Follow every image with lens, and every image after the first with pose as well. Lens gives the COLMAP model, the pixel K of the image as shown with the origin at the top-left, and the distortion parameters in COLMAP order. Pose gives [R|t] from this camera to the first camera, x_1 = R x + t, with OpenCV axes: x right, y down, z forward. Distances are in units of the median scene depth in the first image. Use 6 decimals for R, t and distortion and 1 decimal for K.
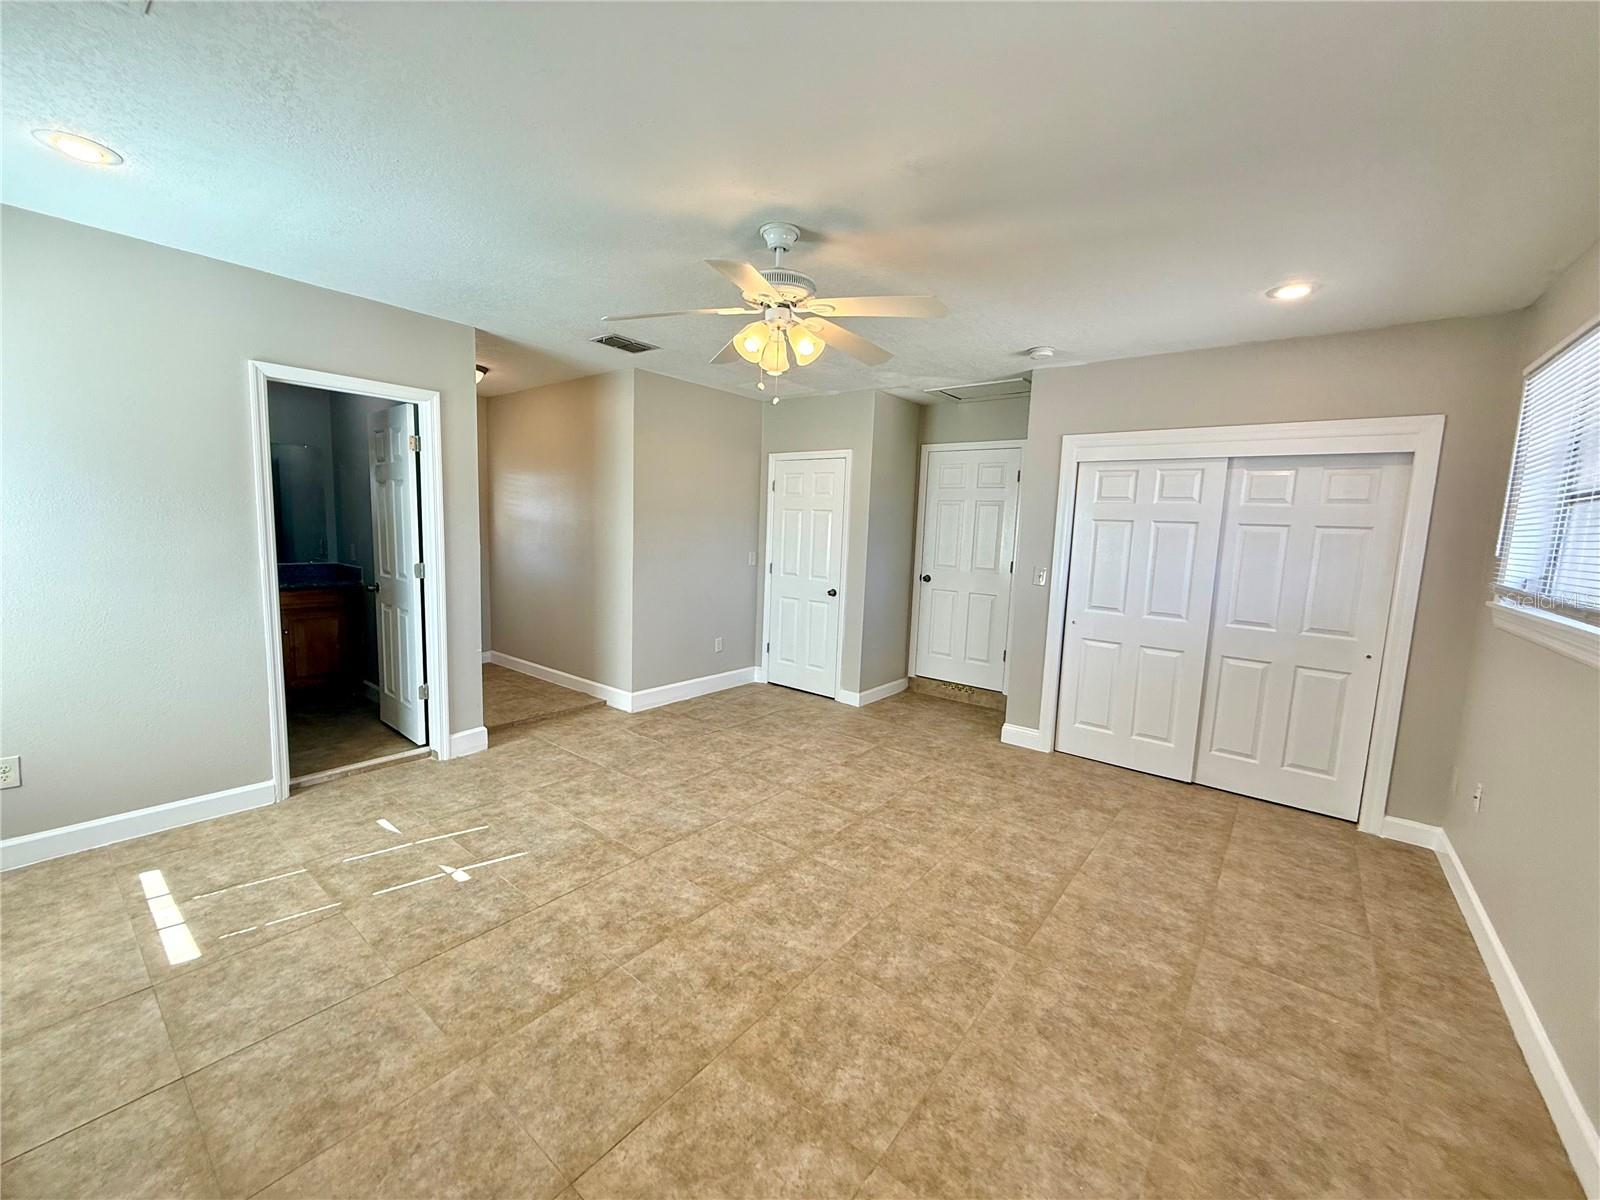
lens RADIAL K [[637.5, 0, 793.3], [0, 637.5, 601.4], [0, 0, 1]] dist [-0.002701, 0.002005]
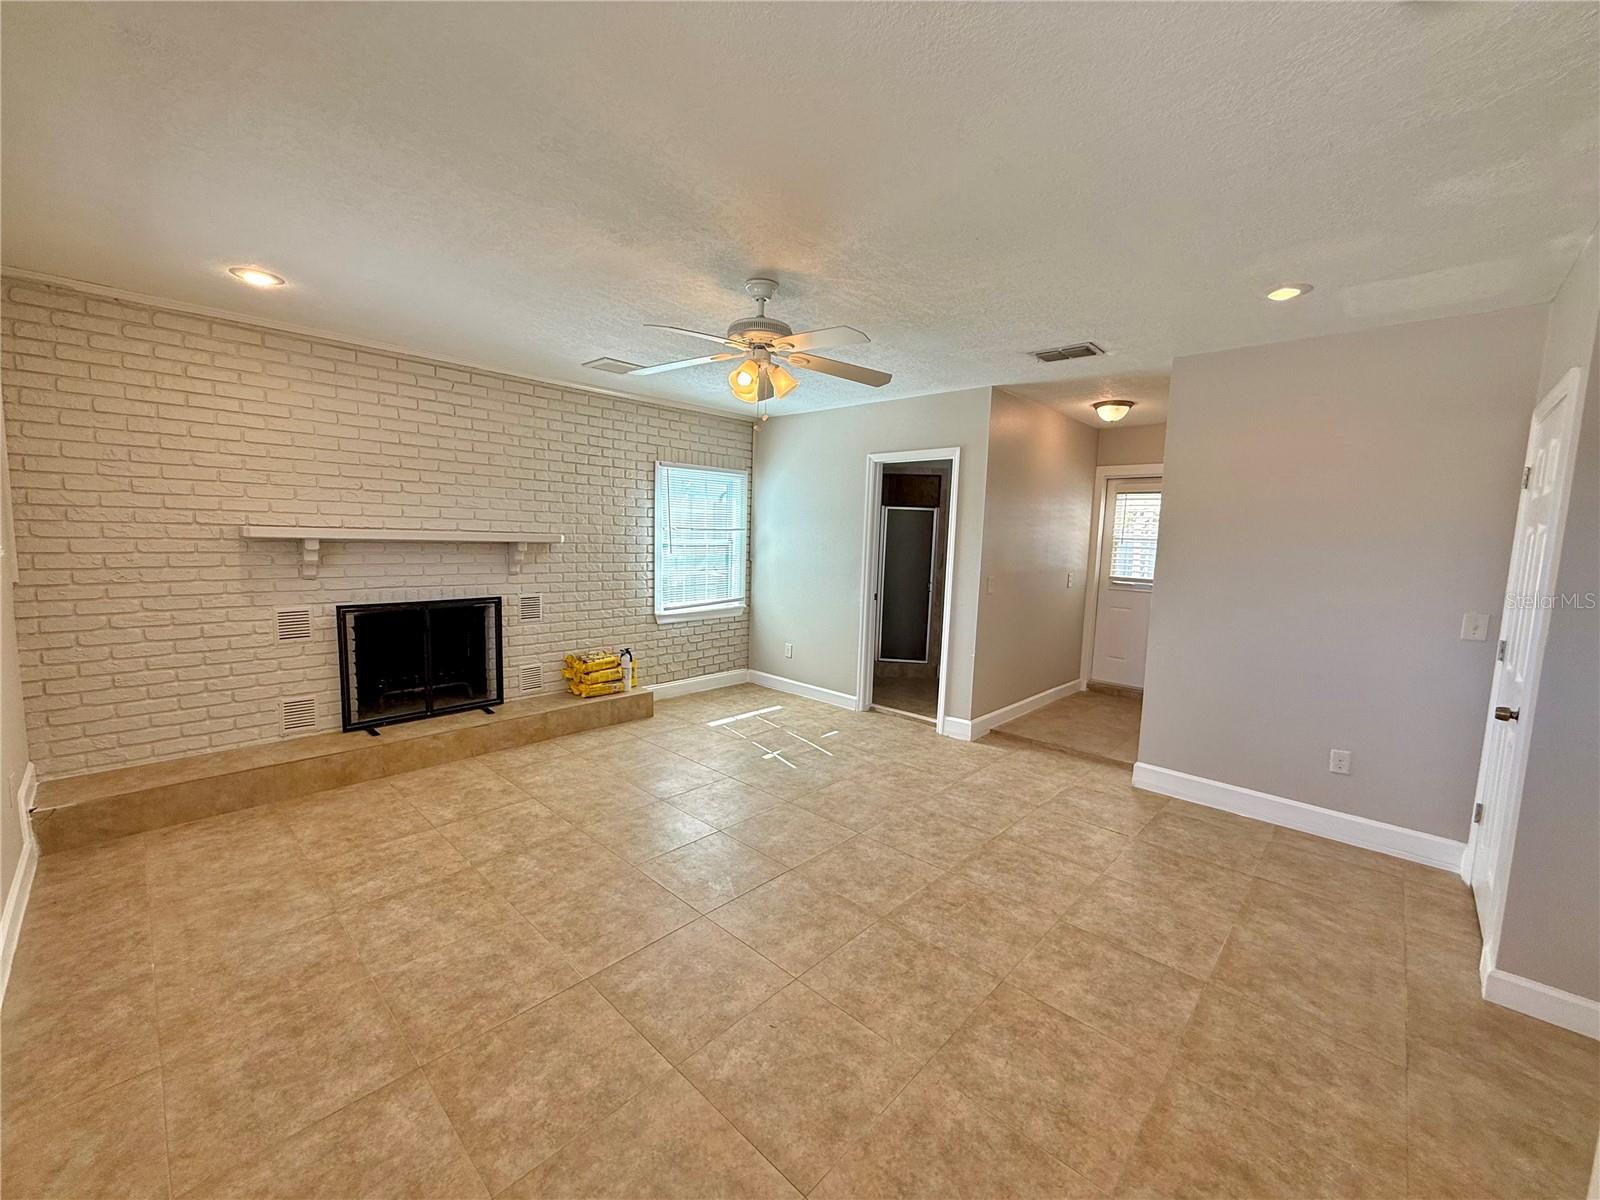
lens RADIAL K [[637.5, 0, 791.9], [0, 637.5, 601.5], [0, 0, 1]] dist [-0.002701, 0.002005]
pose [[-0.086482, 0.067474, -0.993966, 0.973831], [-0.154877, 0.984664, 0.080318, -0.090328], [0.984141, 0.160888, -0.074706, 1.017851]]
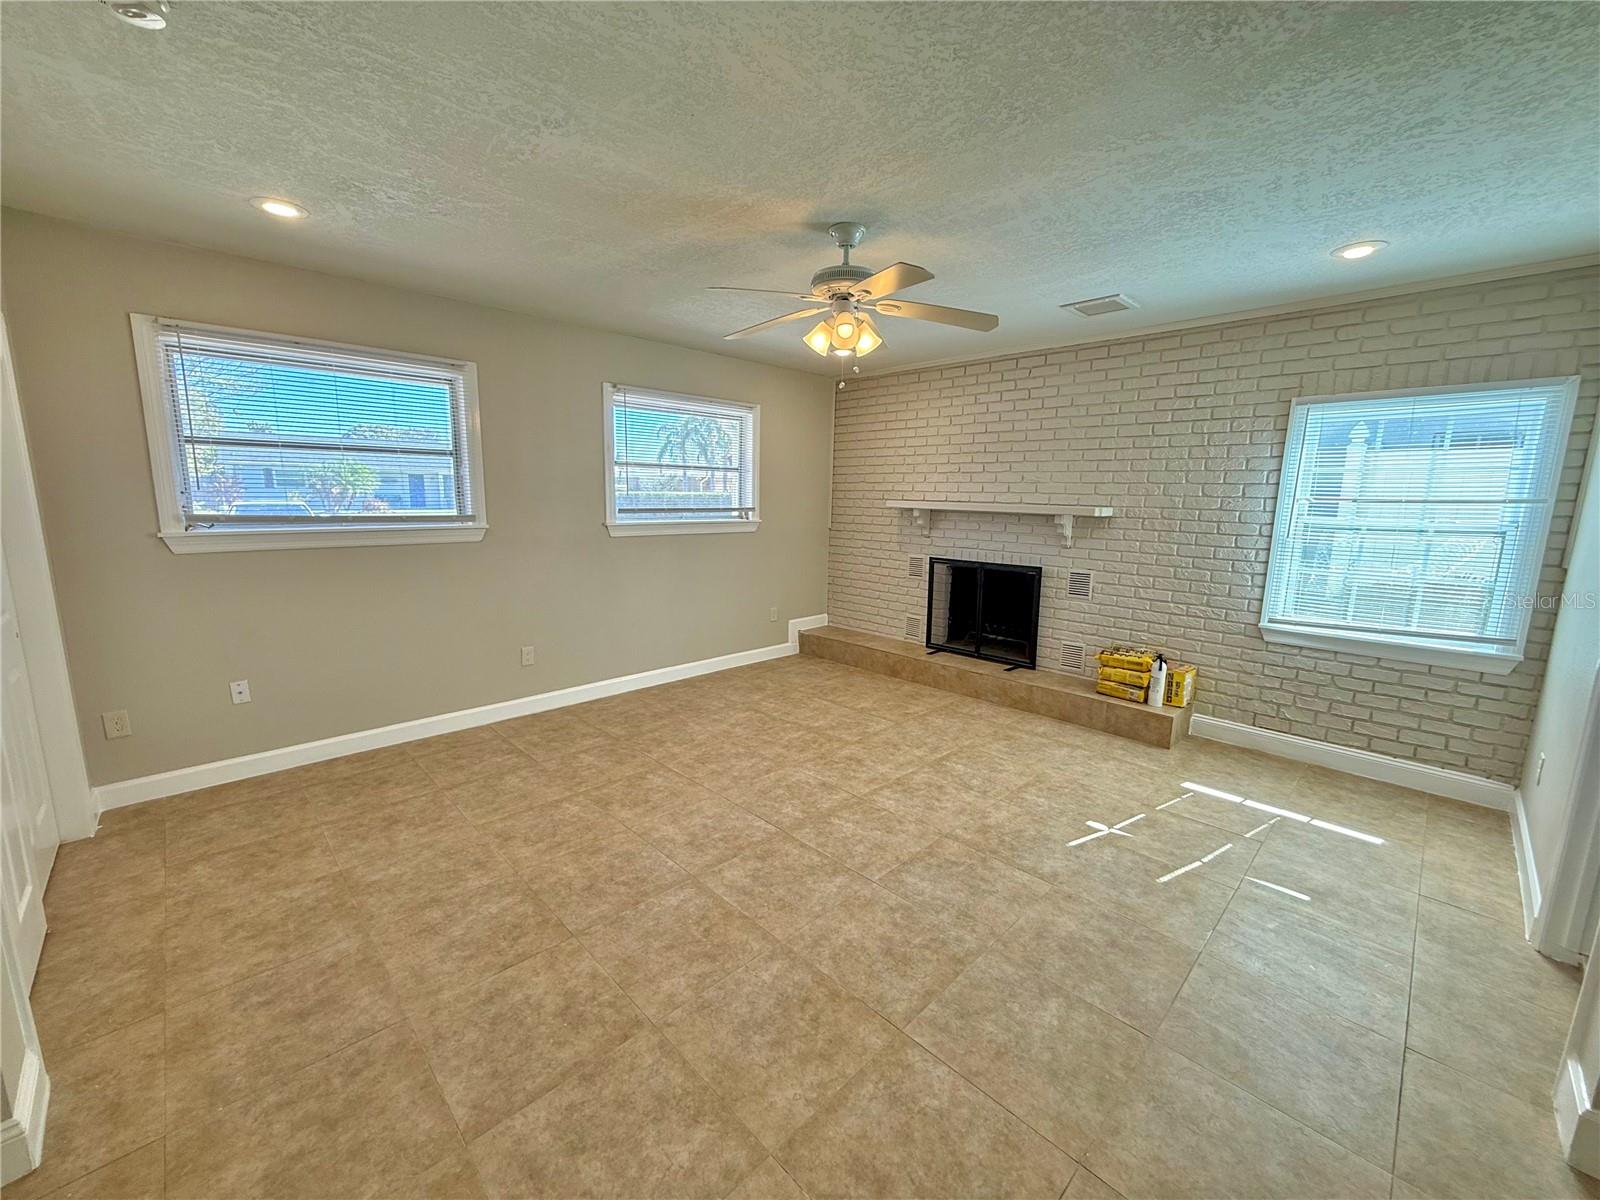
lens RADIAL K [[637.5, 0, 791.0], [0, 637.5, 600.5], [0, 0, 1]] dist [-0.002701, 0.002005]
pose [[-0.990305, -0.073734, 0.117727, -0.082823], [-0.036624, 0.956100, 0.290744, -0.233789], [-0.133997, 0.283613, -0.949531, 1.849282]]
